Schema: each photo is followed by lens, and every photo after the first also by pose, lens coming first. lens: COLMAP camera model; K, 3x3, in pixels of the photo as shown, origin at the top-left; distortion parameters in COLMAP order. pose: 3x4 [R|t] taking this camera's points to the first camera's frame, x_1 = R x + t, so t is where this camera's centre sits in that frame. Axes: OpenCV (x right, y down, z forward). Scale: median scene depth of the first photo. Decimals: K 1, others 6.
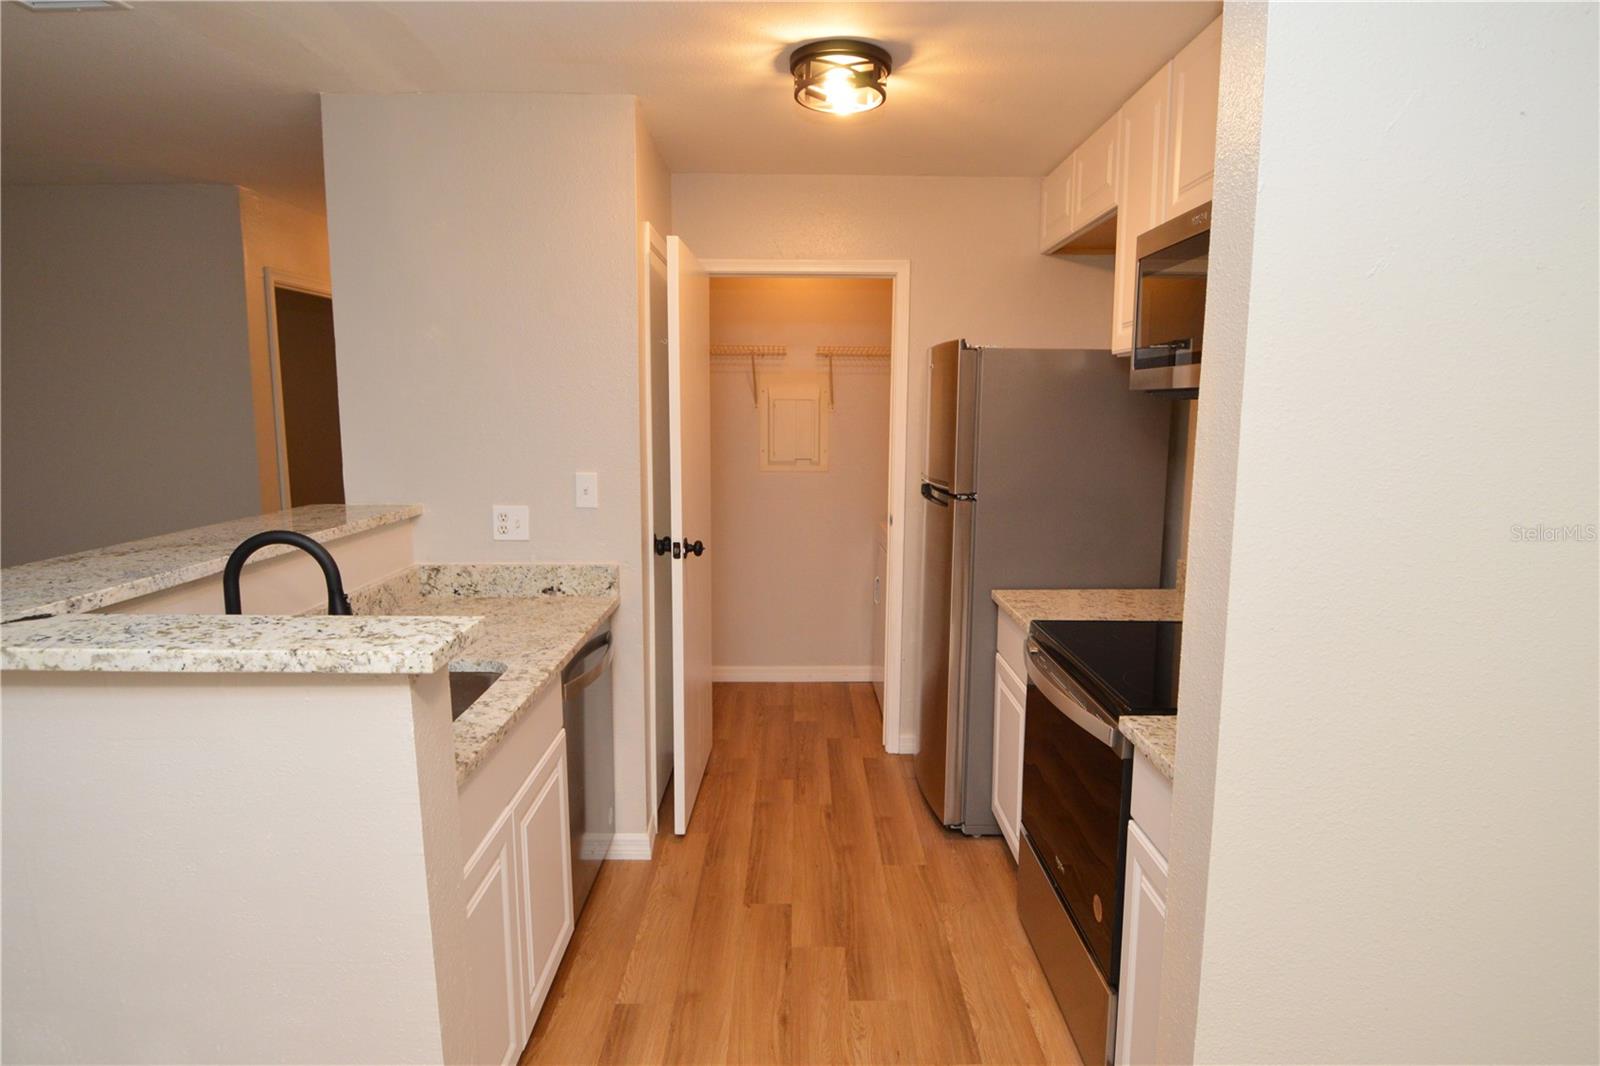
lens RADIAL K [[855.8, 0, 809.8], [0, 855.8, 526.0], [0, 0, 1]] dist [0.002216, -0.024089]
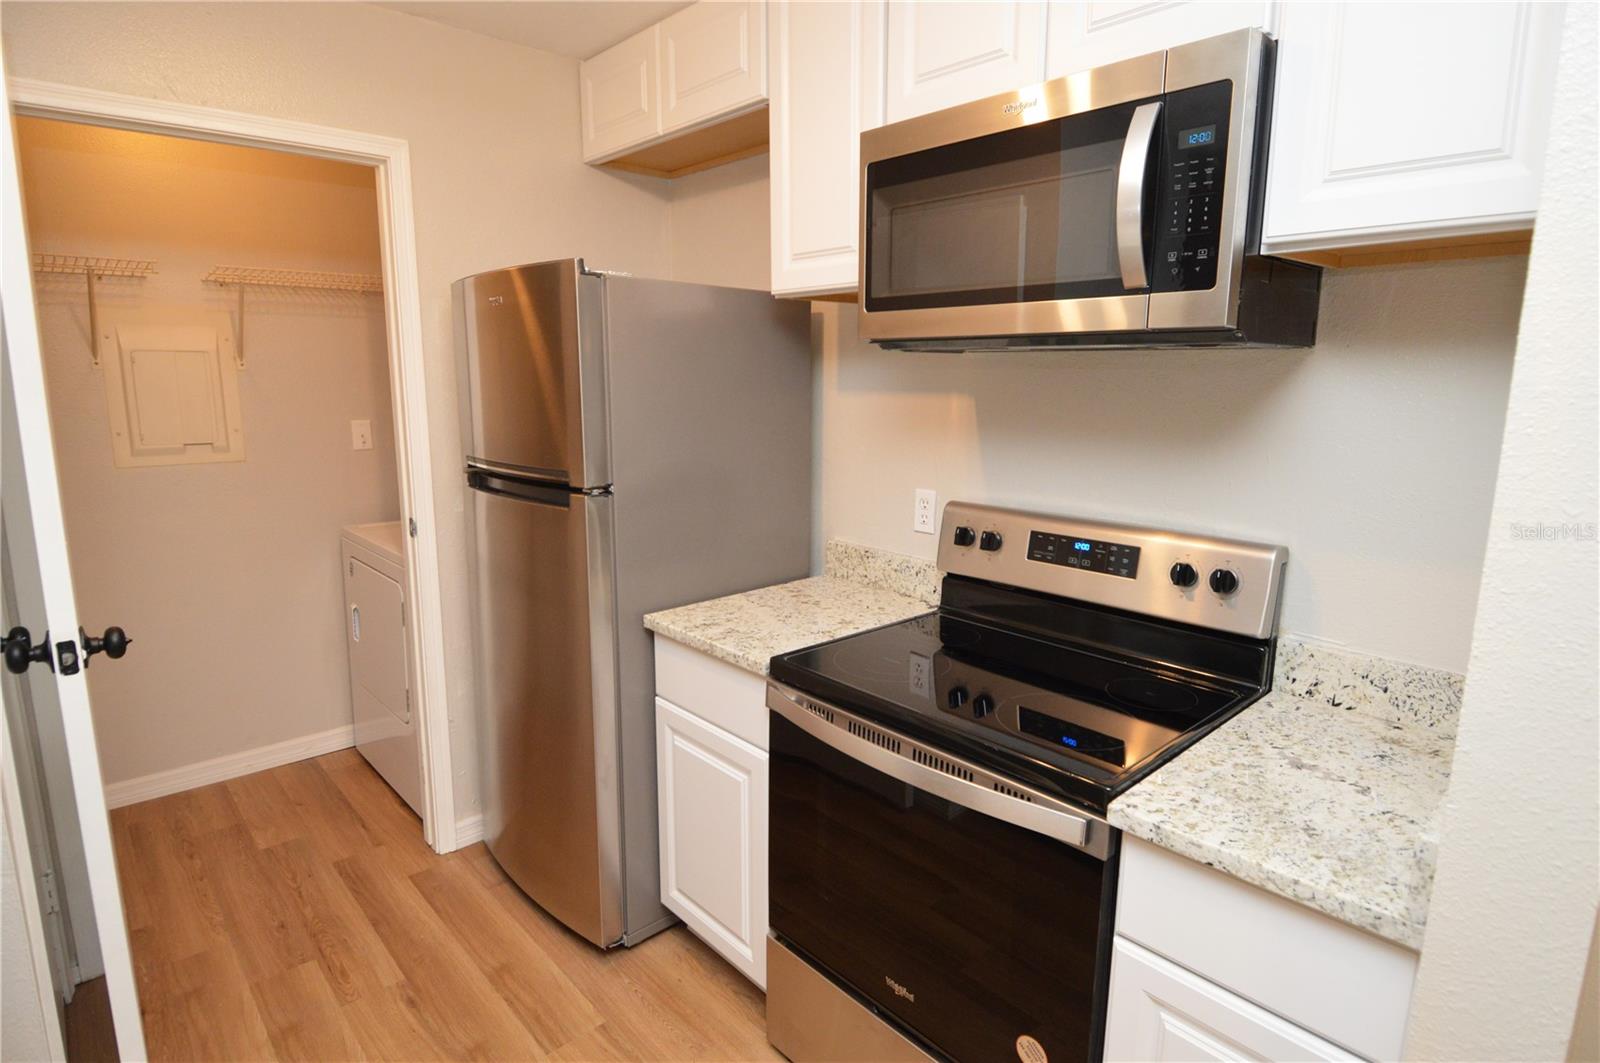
lens RADIAL K [[838.8, 0, 806.0], [0, 838.8, 519.4], [0, 0, 1]] dist [0.001847, -0.021979]
pose [[0.747351, -0.114386, 0.654510, -0.131183], [0.088005, 0.993432, 0.073130, -0.042855], [-0.658576, 0.002946, 0.752509, 0.352194]]
